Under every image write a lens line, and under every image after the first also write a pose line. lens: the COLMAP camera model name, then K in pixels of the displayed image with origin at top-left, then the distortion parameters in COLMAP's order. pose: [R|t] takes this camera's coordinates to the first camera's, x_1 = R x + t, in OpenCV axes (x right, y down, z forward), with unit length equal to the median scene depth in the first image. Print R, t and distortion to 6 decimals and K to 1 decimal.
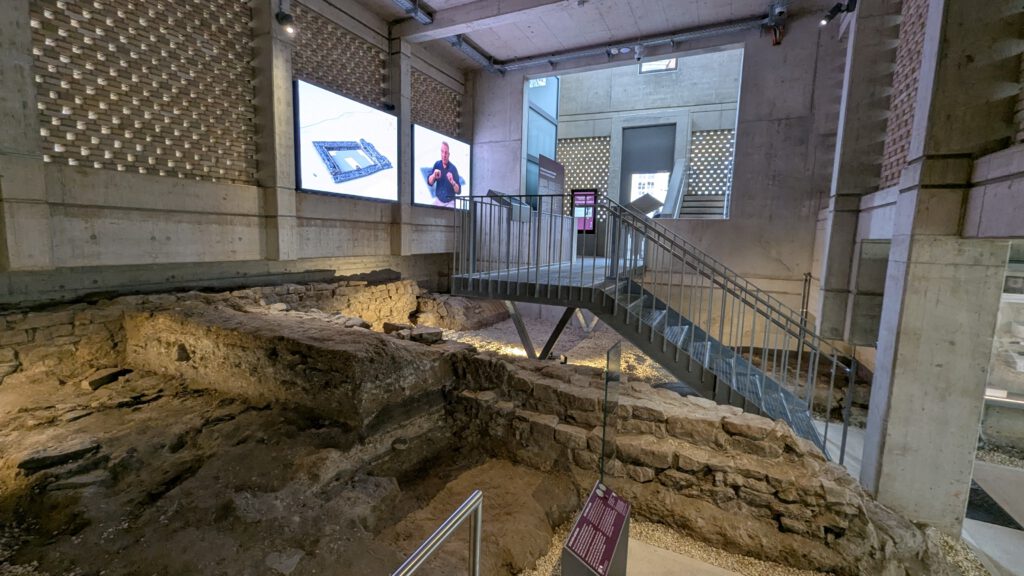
lens RADIAL K [[421.9, 0, 513.2], [0, 421.9, 286.5], [0, 0, 1]] dist [-0.000333, 0.000175]
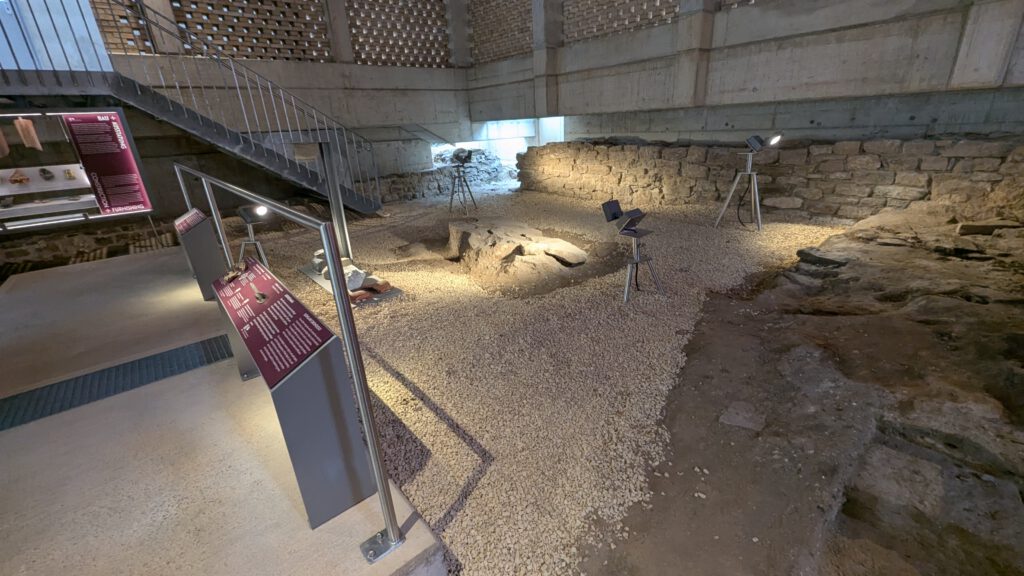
lens RADIAL K [[421.9, 0, 513.1], [0, 421.9, 286.1], [0, 0, 1]] dist [-0.000333, 0.000175]
pose [[-0.403112, 0.316890, -0.858535, 0.203486], [-0.065962, 0.925634, 0.372628, 0.102796], [0.912770, 0.206842, -0.352231, 0.623475]]
